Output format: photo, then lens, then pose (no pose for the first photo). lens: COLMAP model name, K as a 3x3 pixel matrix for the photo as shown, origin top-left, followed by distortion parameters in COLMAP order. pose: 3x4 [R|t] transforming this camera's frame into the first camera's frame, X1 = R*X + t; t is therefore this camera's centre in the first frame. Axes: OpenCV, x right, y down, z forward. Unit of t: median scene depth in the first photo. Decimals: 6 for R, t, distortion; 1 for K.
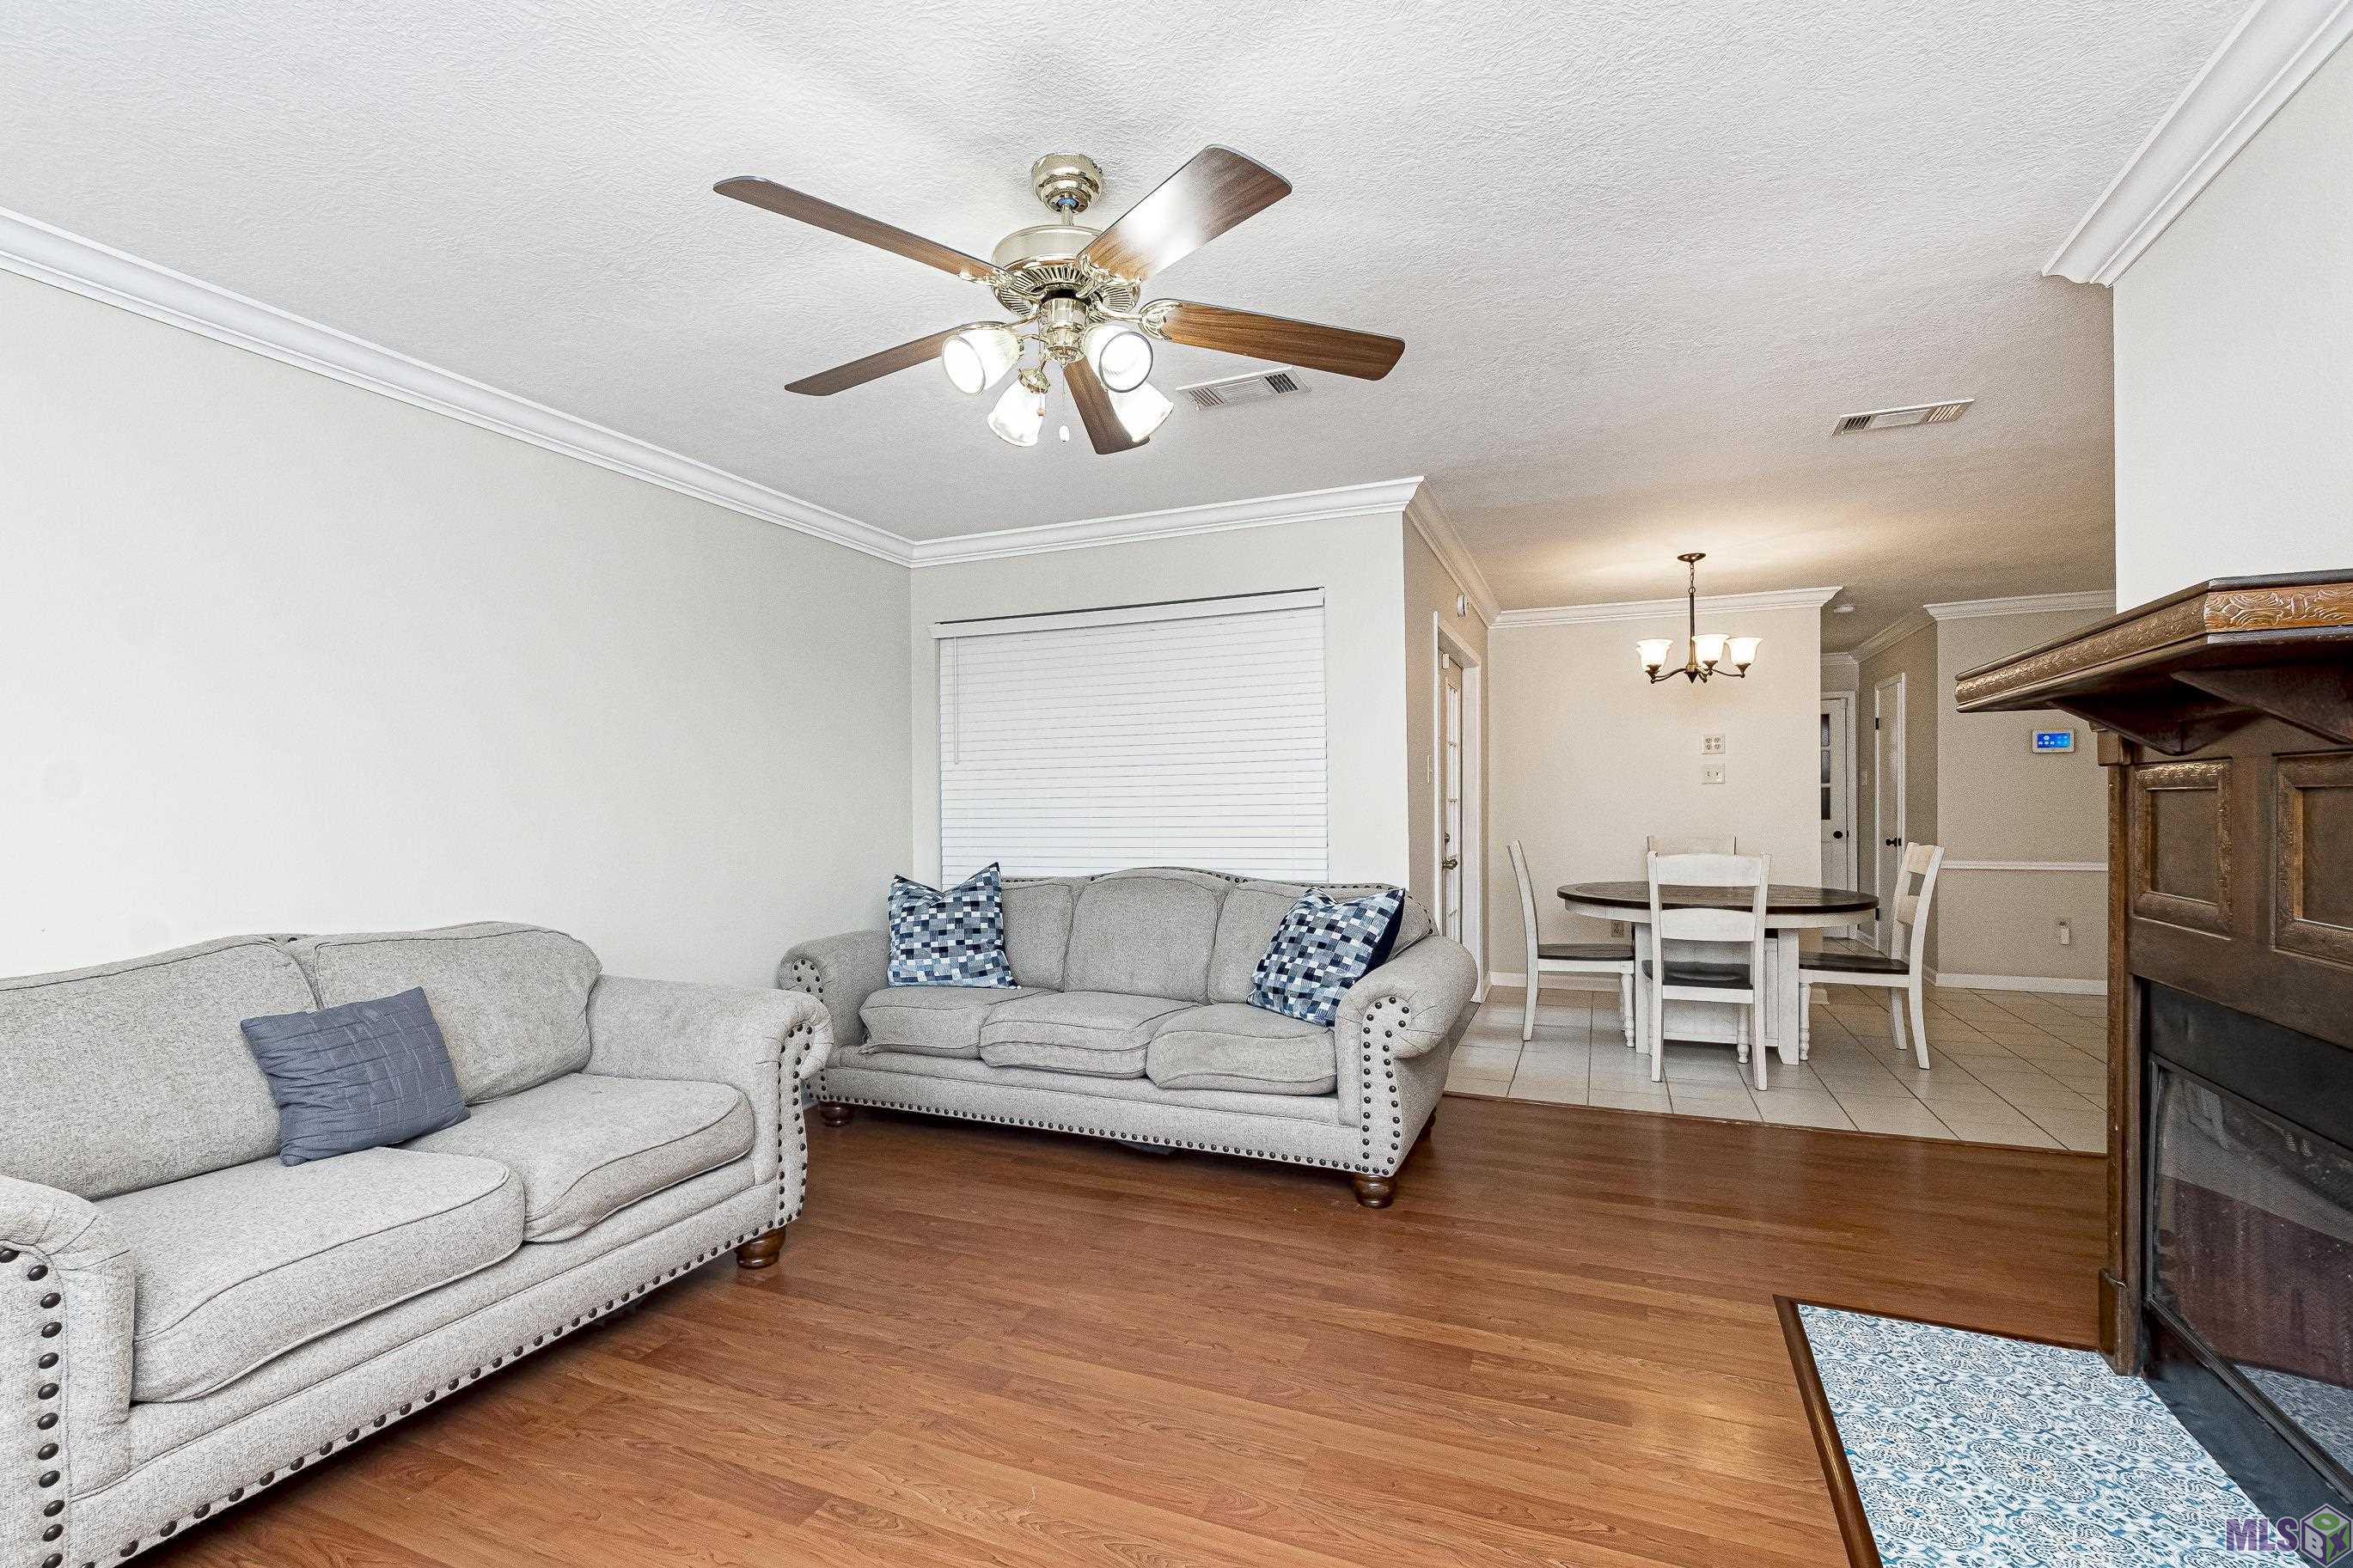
lens RADIAL K [[1050.2, 0, 1178.1], [0, 1050.2, 806.7], [0, 0, 1]] dist [0.000159, -0.000360]
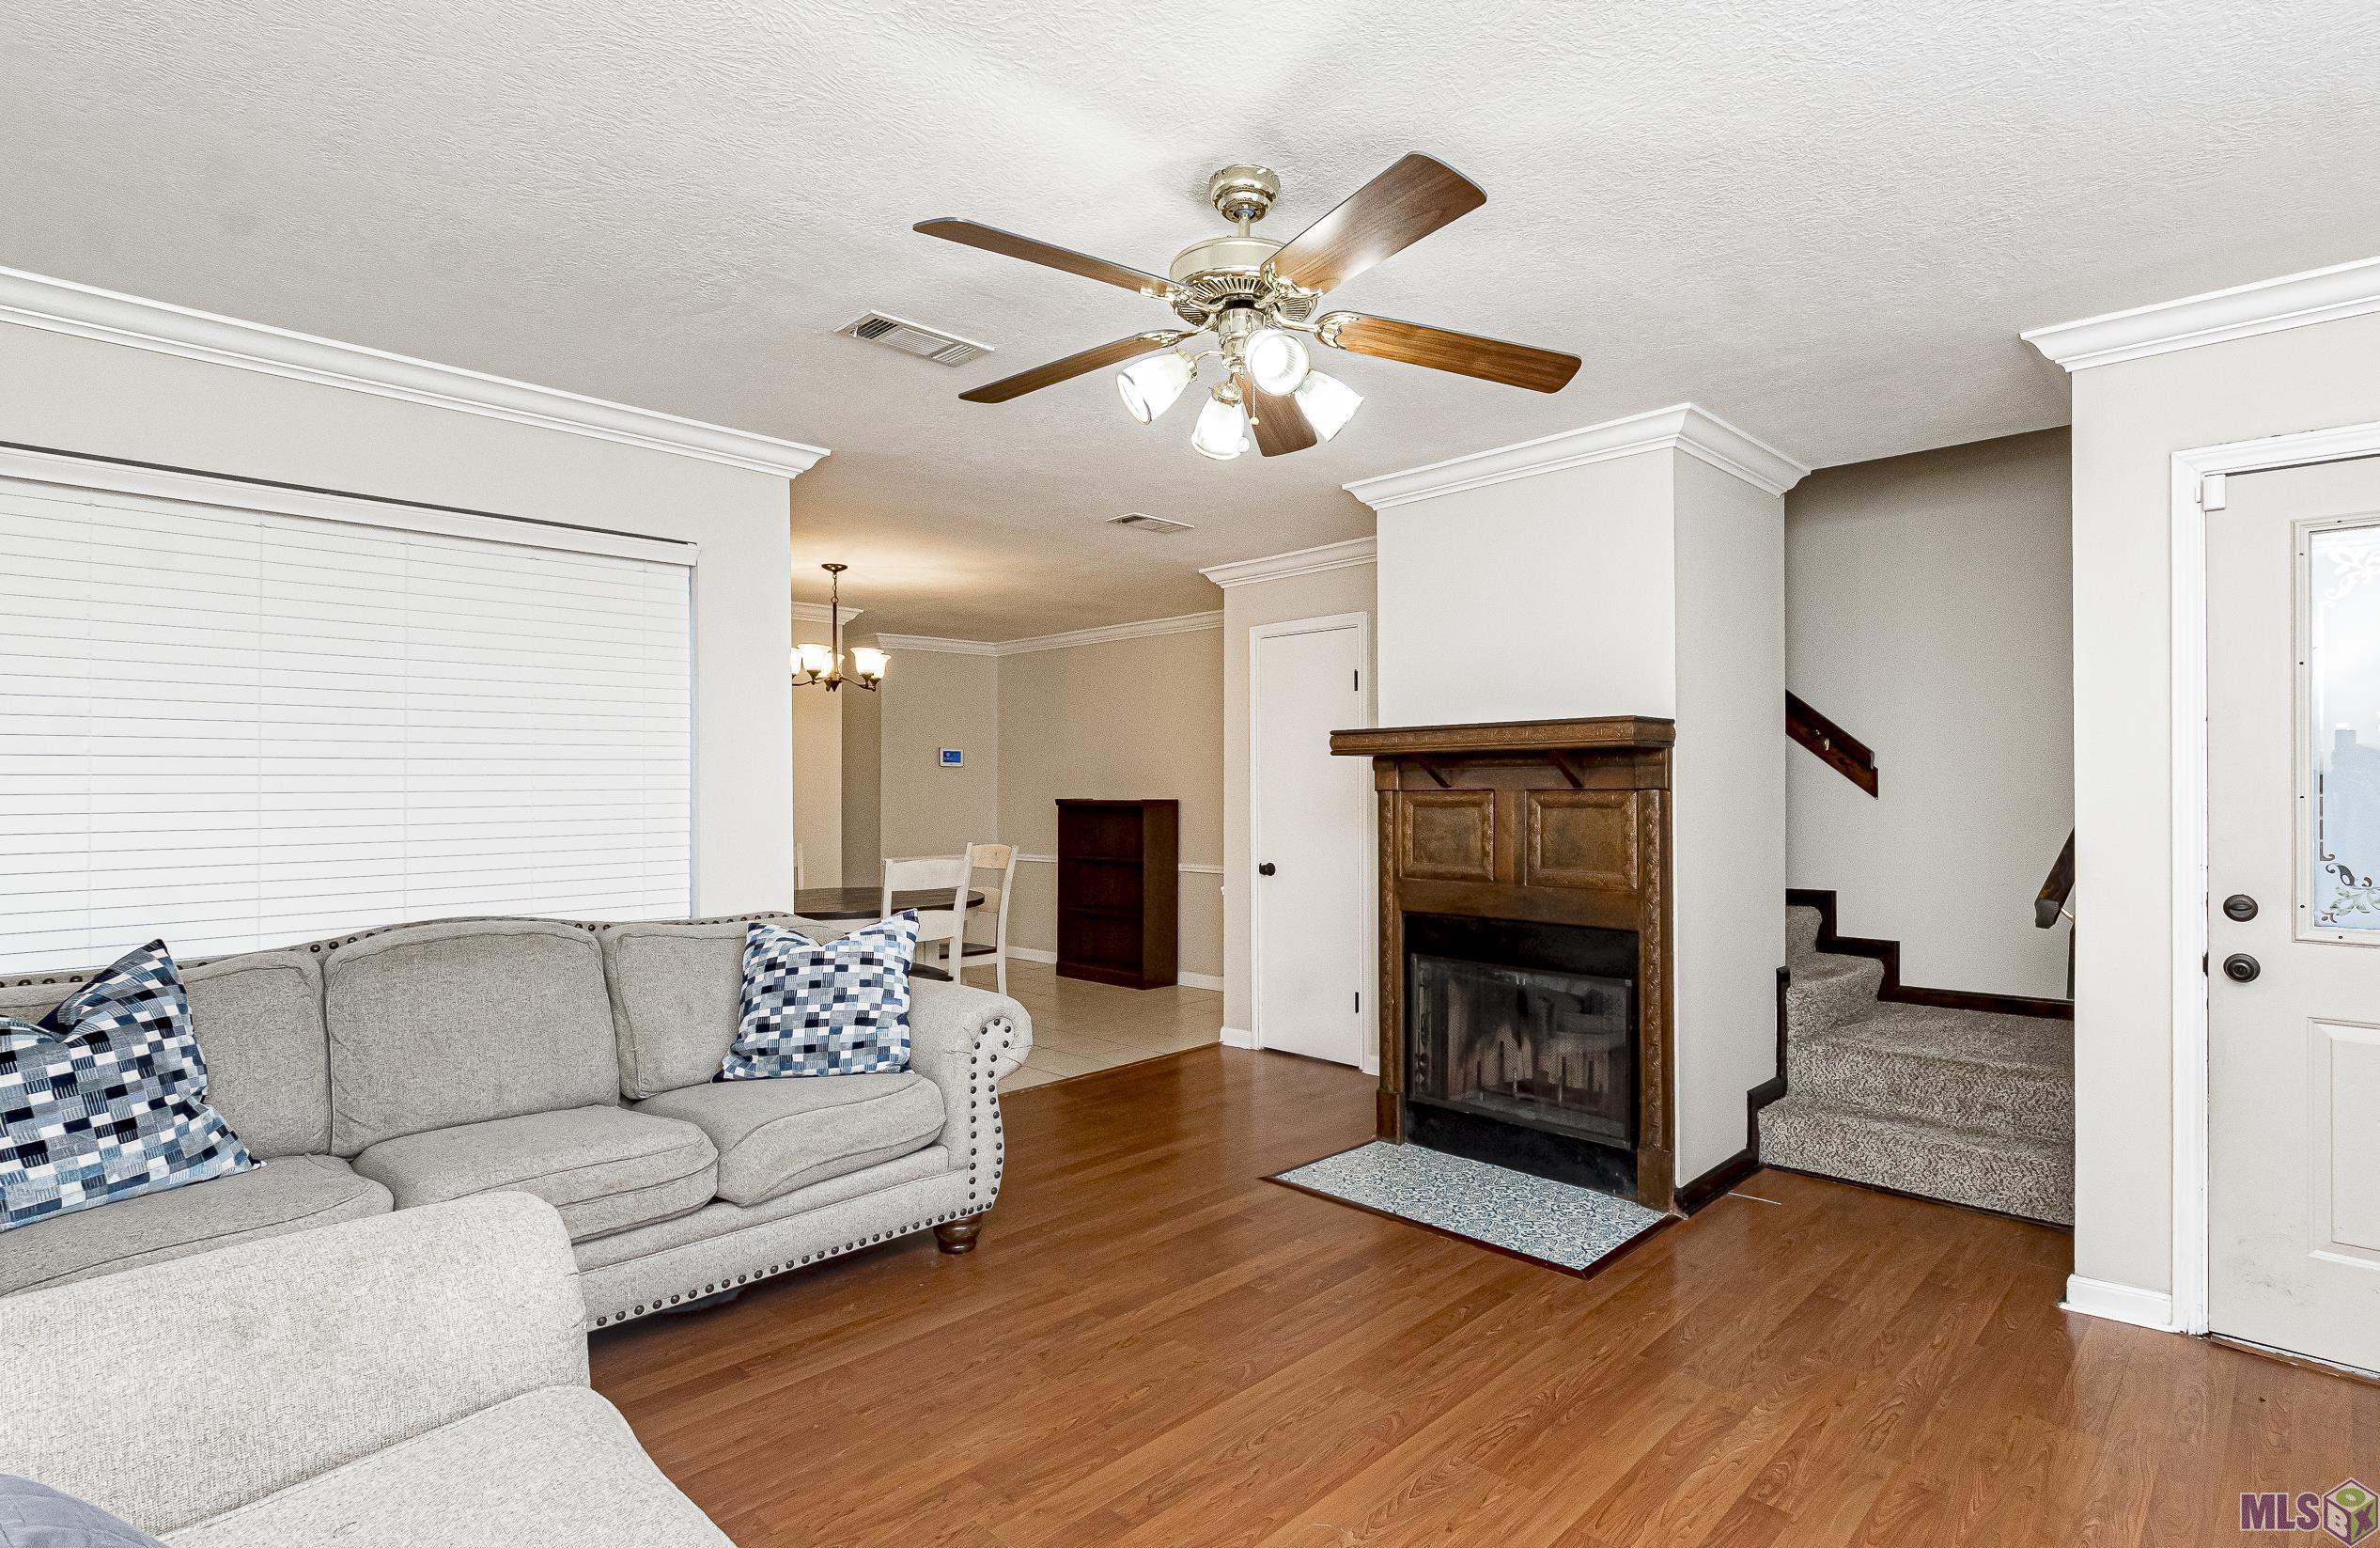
lens RADIAL K [[1222.7, 0, 1198.0], [0, 1222.7, 770.6], [0, 0, 1]] dist [-0.000163, -0.000330]
pose [[0.339975, 0.021571, 0.940187, -0.700352], [0.005375, 0.999676, -0.024879, -0.015365], [-0.940419, 0.013511, 0.339749, 0.390597]]
